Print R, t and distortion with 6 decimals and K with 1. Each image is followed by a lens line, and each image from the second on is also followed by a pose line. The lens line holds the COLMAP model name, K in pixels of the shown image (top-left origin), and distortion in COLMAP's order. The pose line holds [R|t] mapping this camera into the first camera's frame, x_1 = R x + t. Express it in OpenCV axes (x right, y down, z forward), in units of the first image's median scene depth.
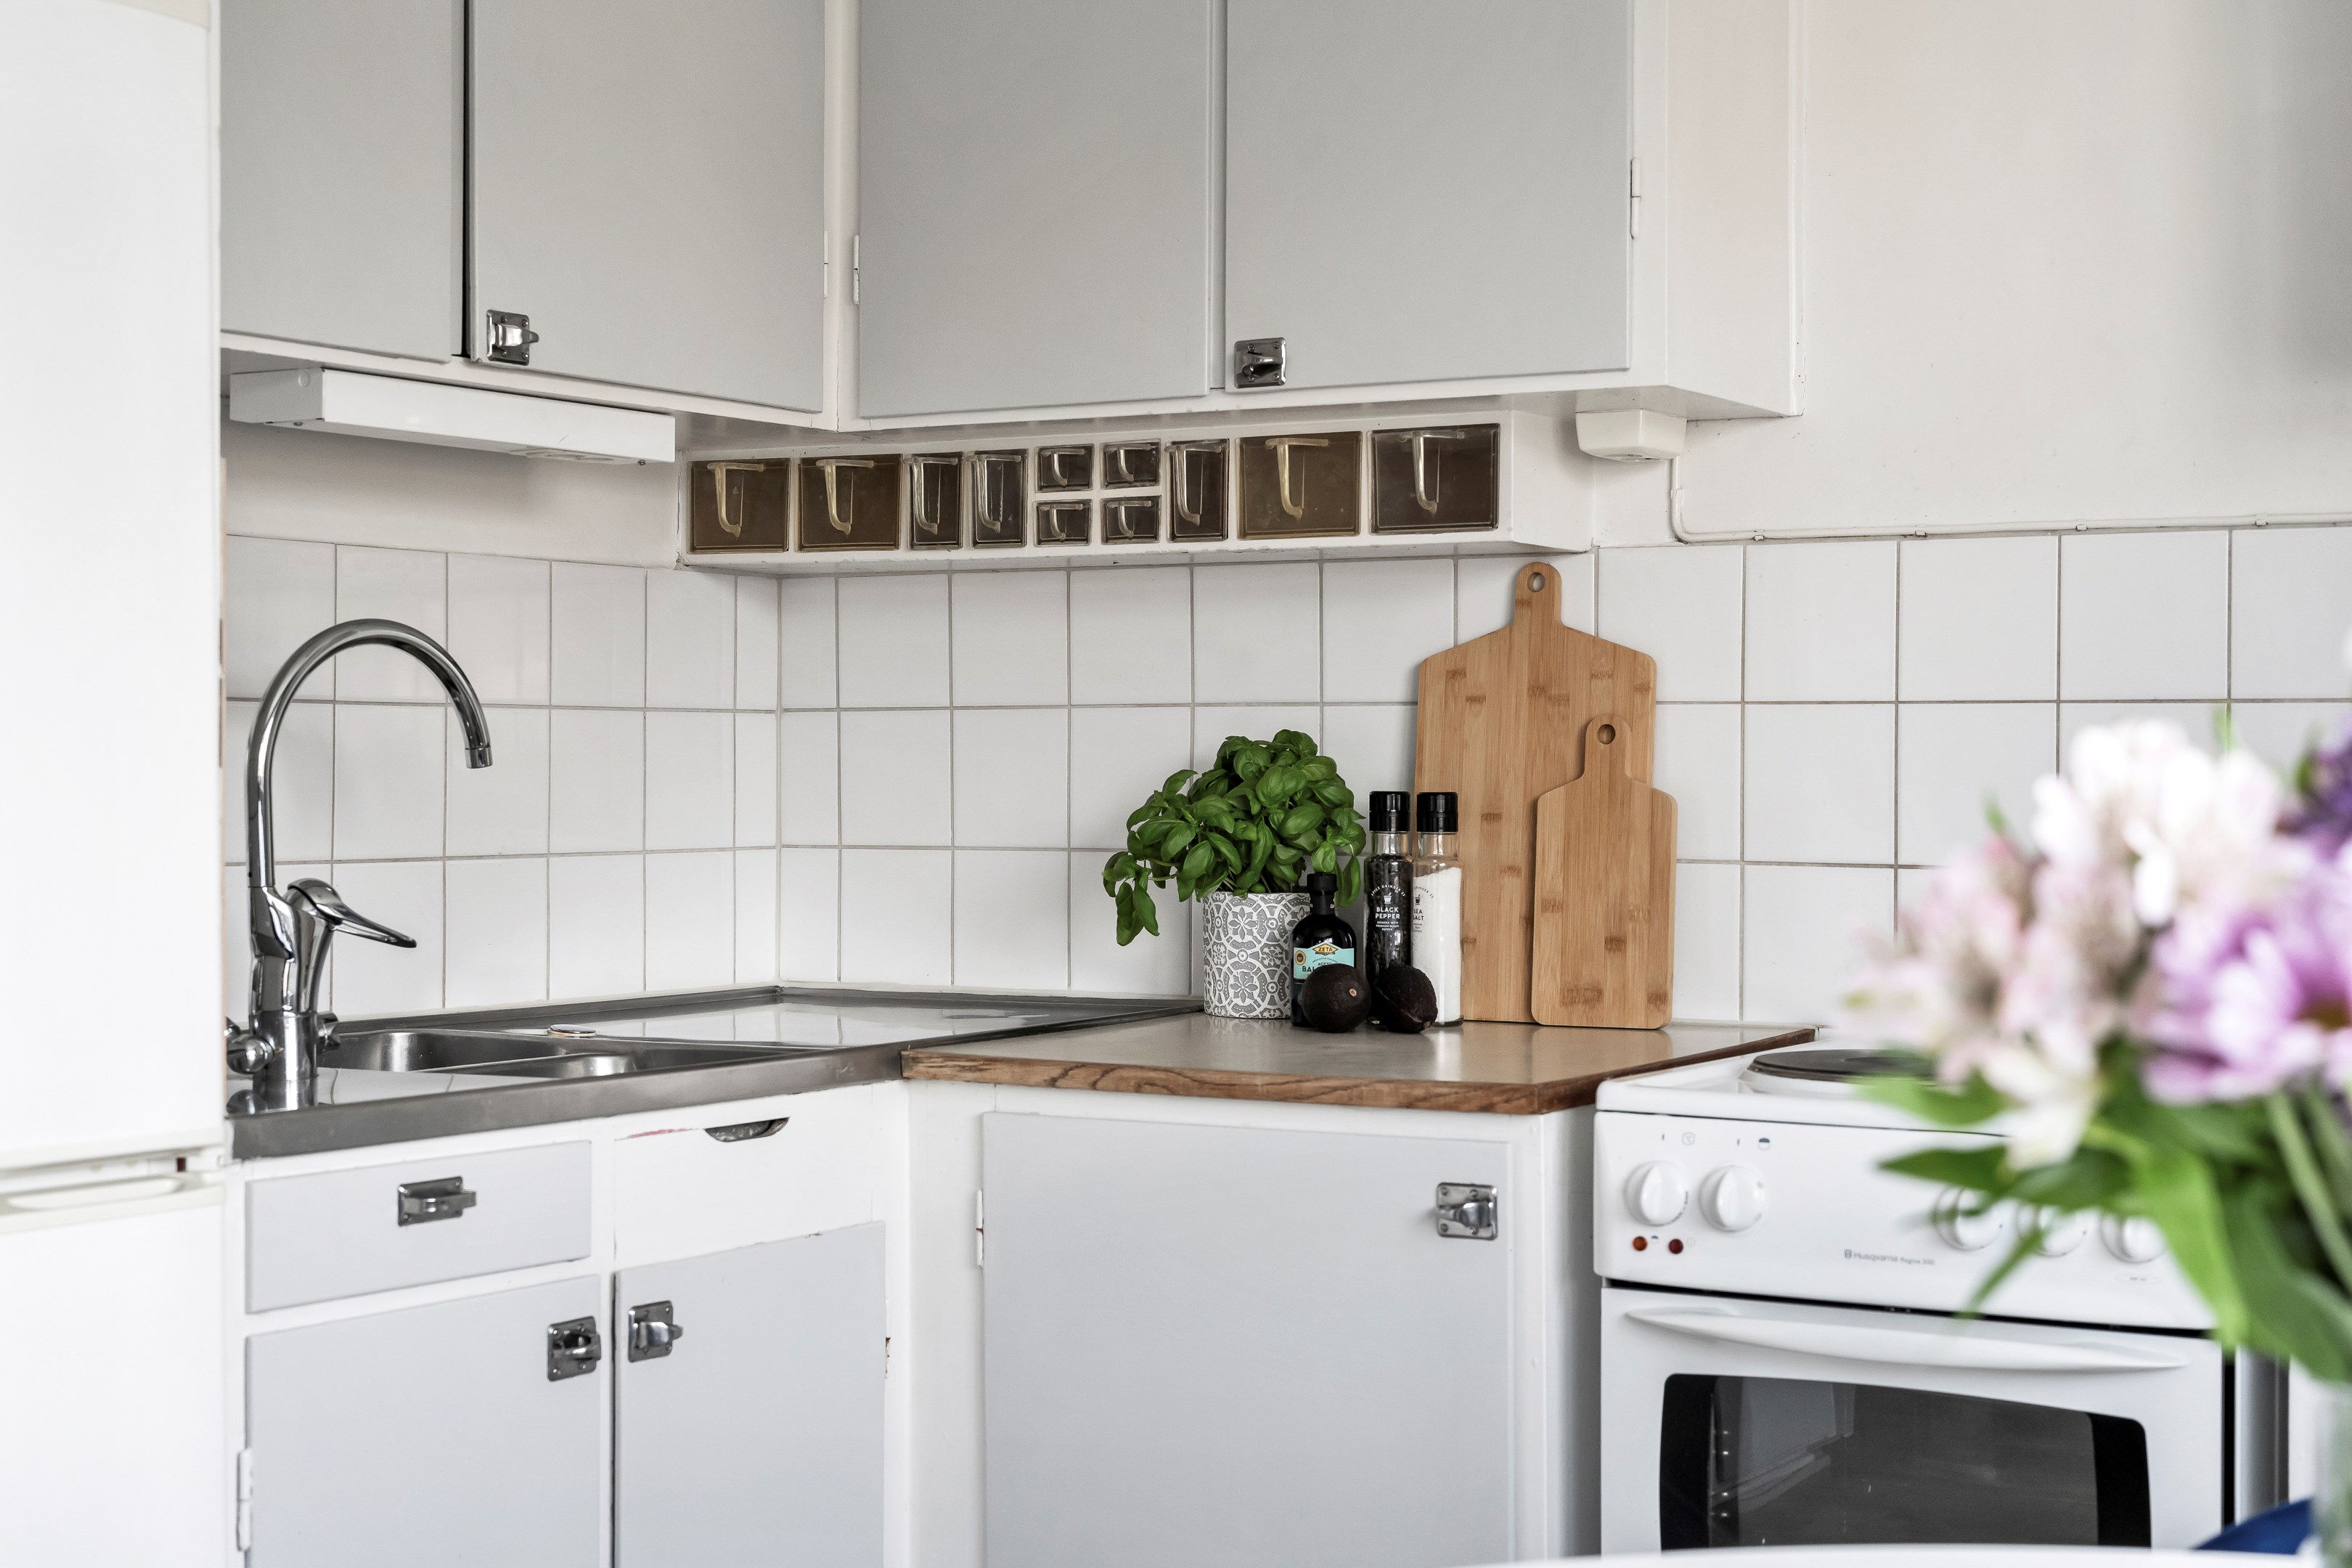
lens RADIAL K [[3426.2, 0, 1181.0], [0, 3426.2, 773.2], [0, 0, 1]] dist [-0.012058, -0.041088]
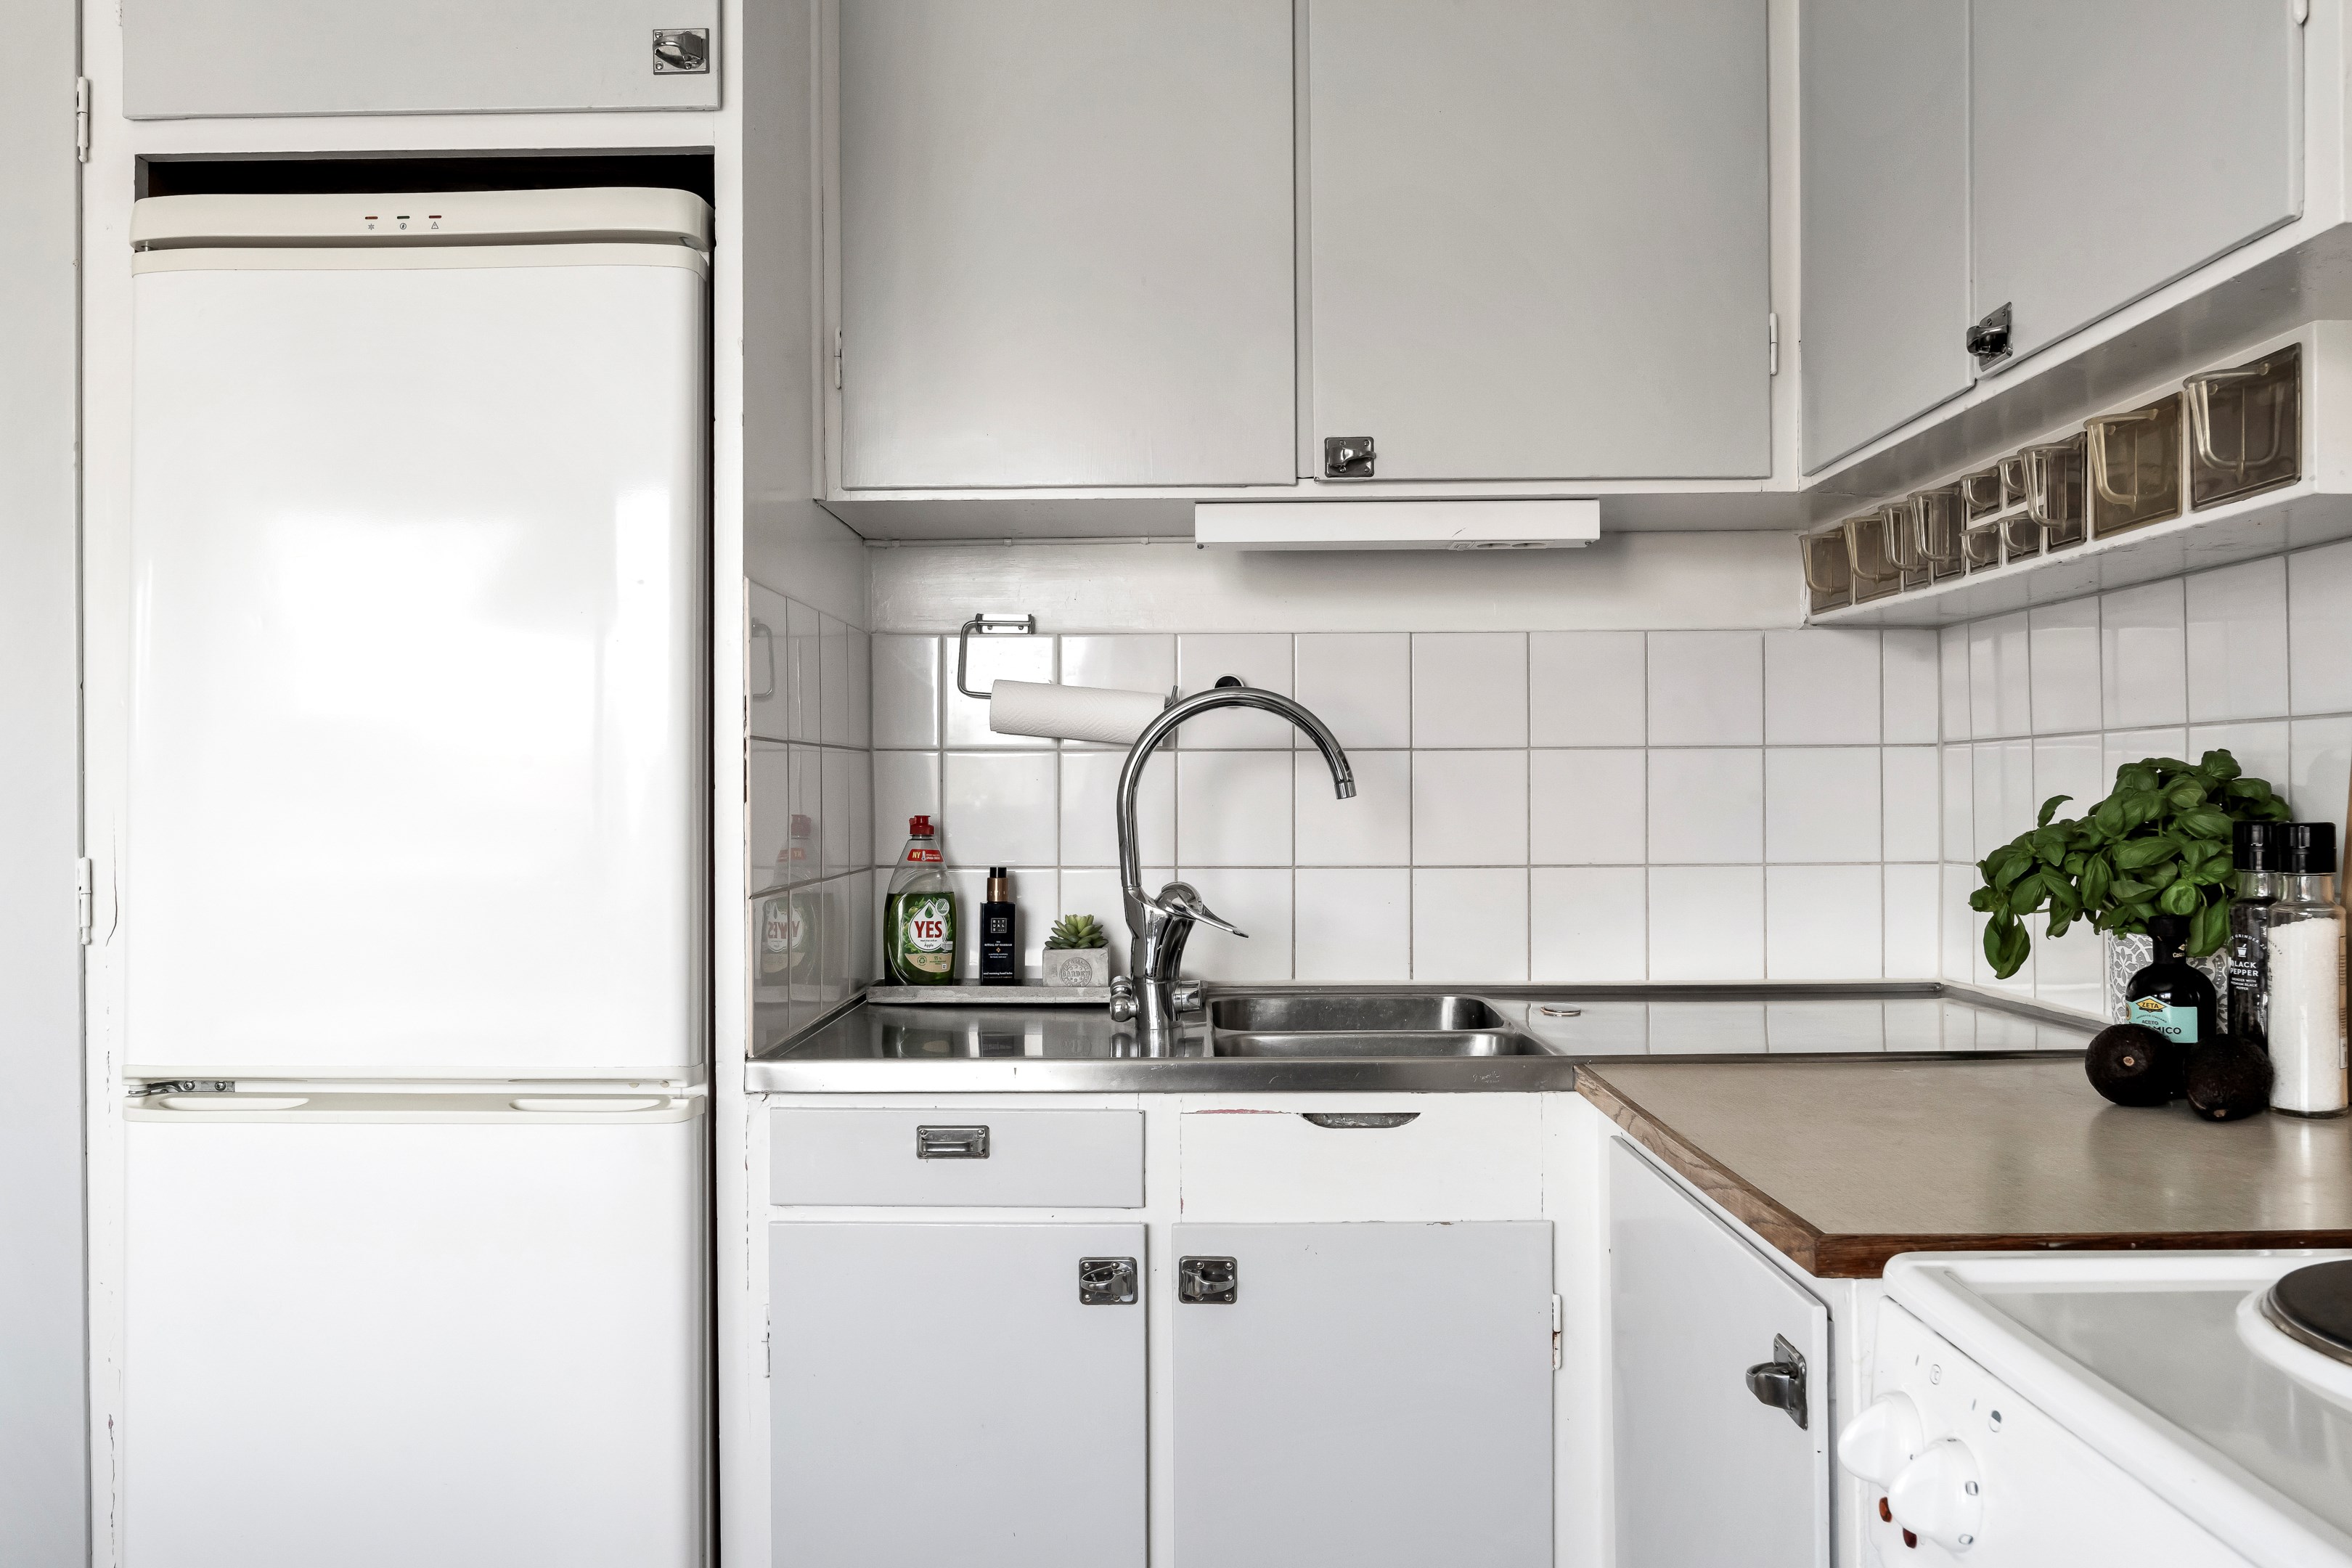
lens RADIAL K [[1692.0, 0, 1170.7], [0, 1692.0, 795.6], [0, 0, 1]] dist [-0.008603, -0.002213]
pose [[0.510993, -0.005077, -0.859570, 0.278074], [0.006101, 0.999979, -0.002280, -0.001501], [0.859563, -0.004080, 0.511013, 0.571770]]
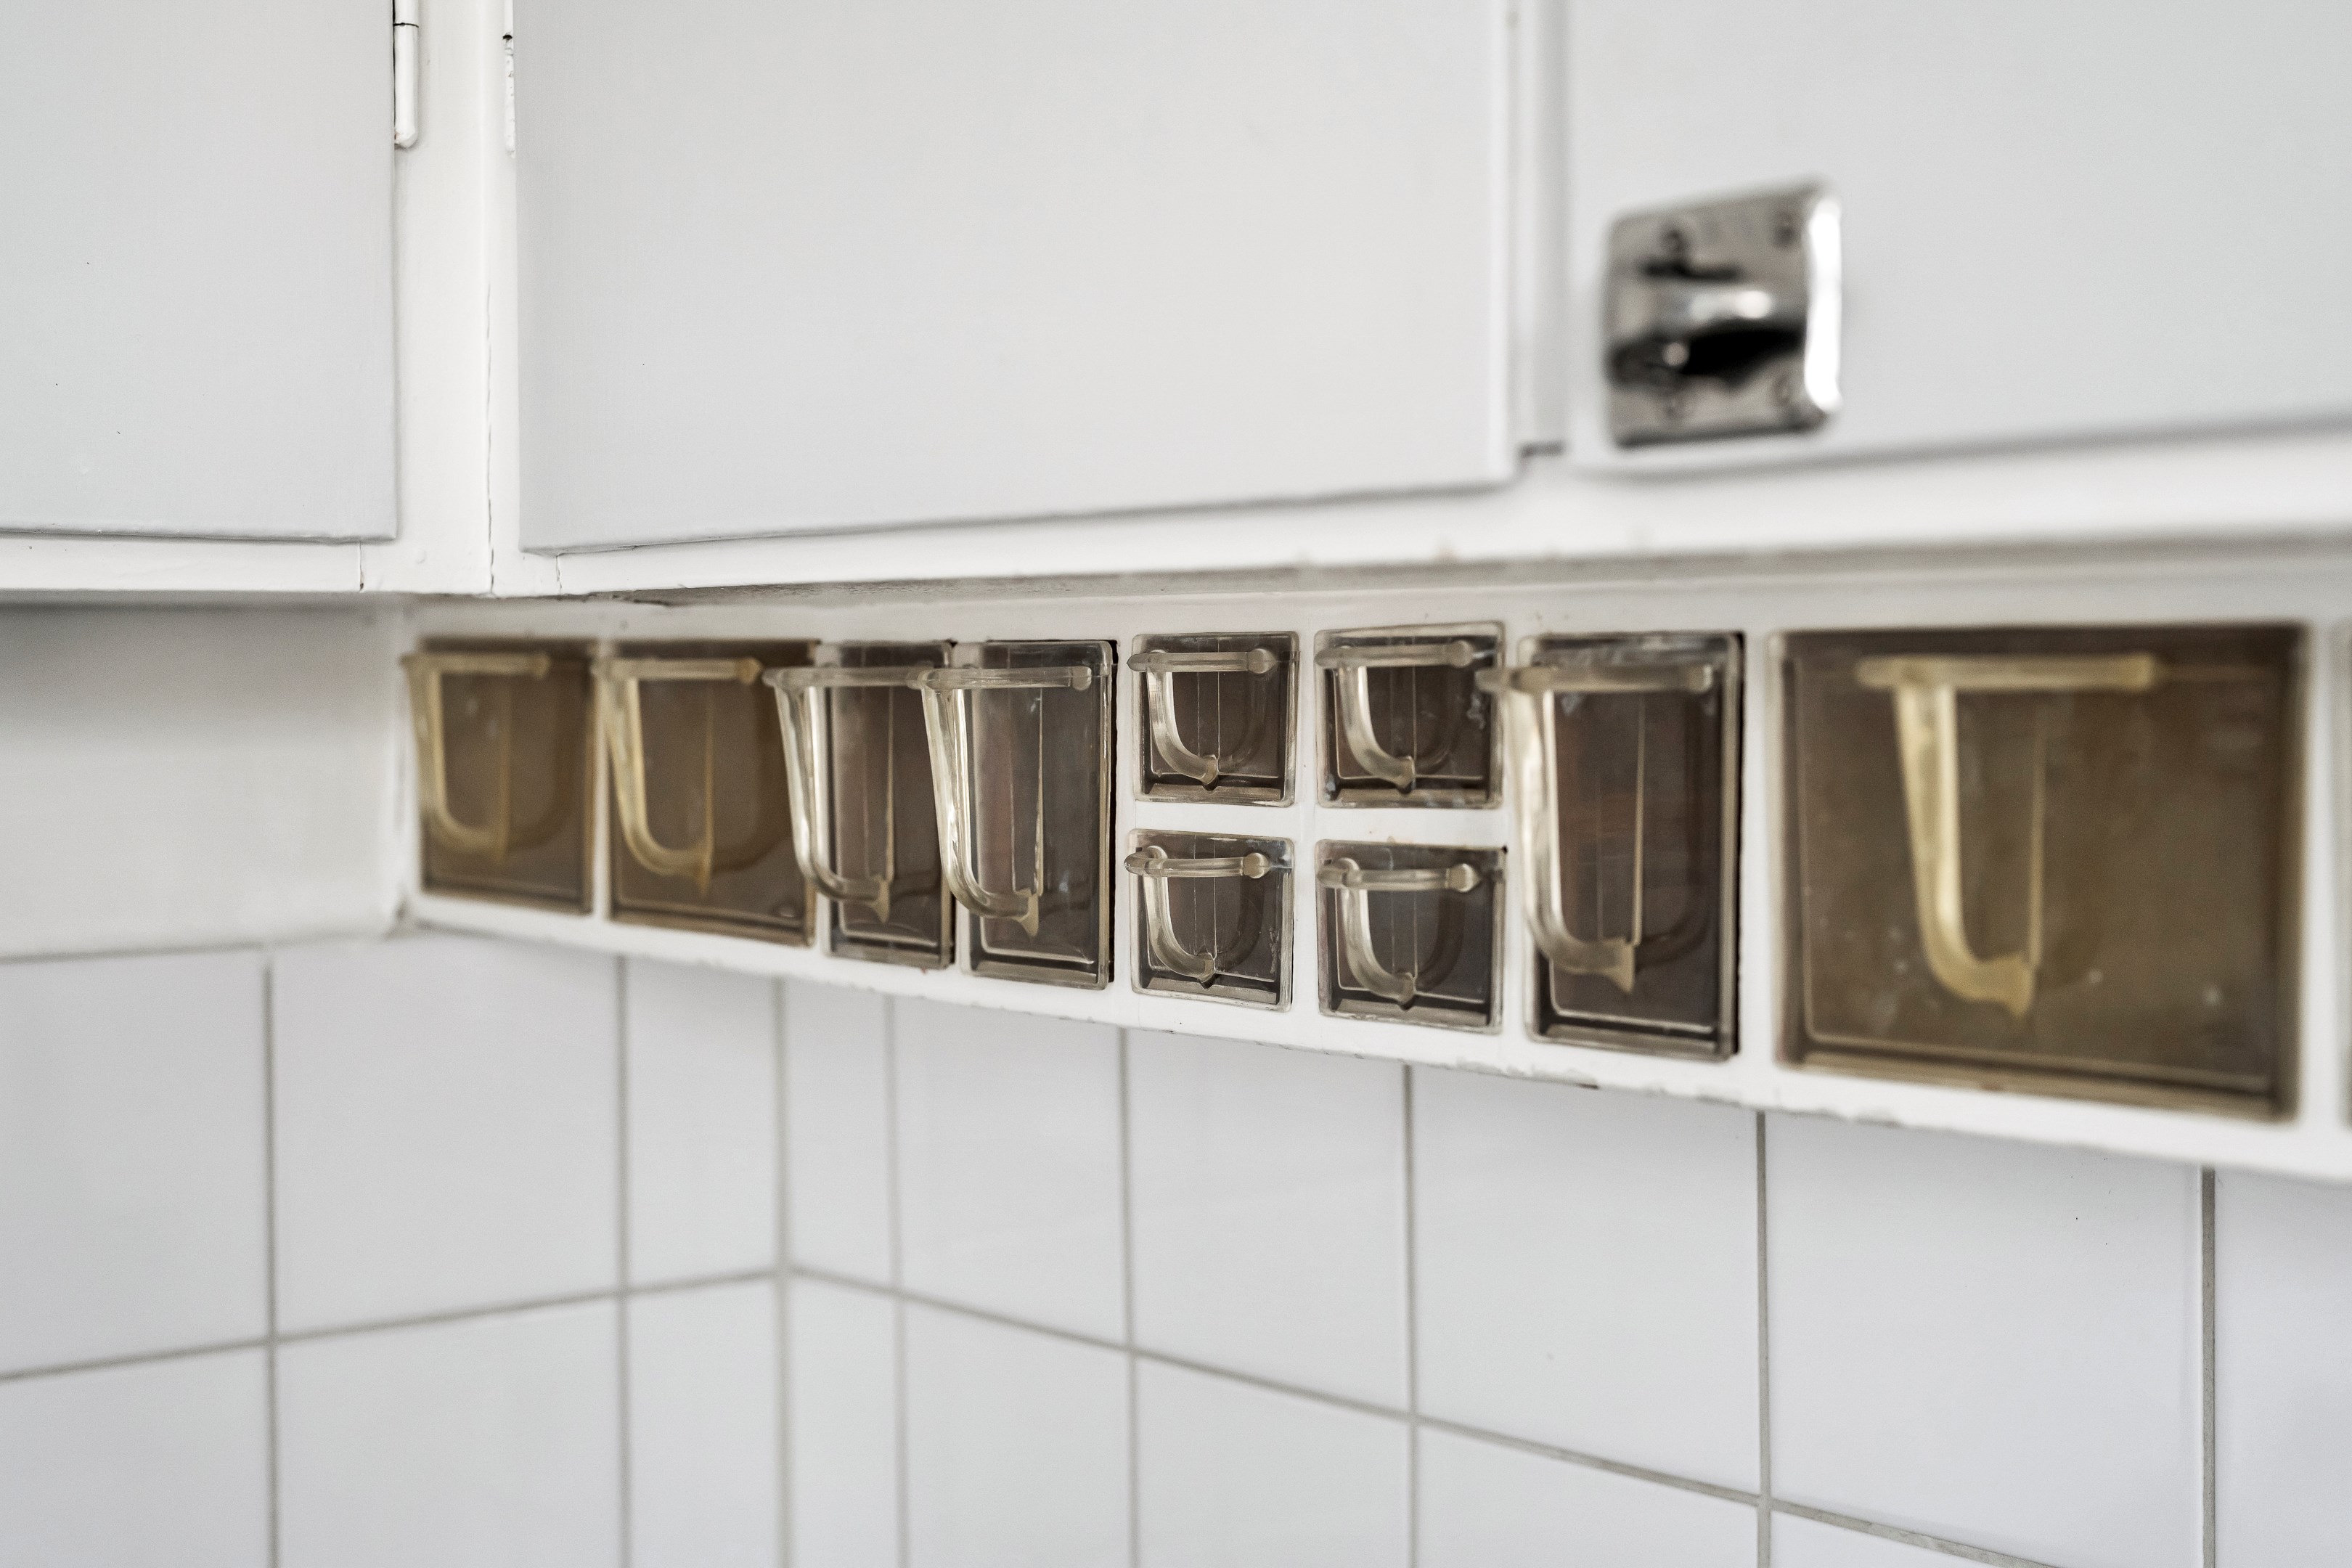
lens RADIAL K [[3426.2, 0, 1181.0], [0, 3426.2, 773.2], [0, 0, 1]] dist [-0.012058, -0.041088]
pose [[0.942215, 0.000747, -0.335007, 0.057496], [0.007480, 0.999701, 0.023265, -0.095225], [0.334925, -0.024427, 0.941928, 0.776358]]
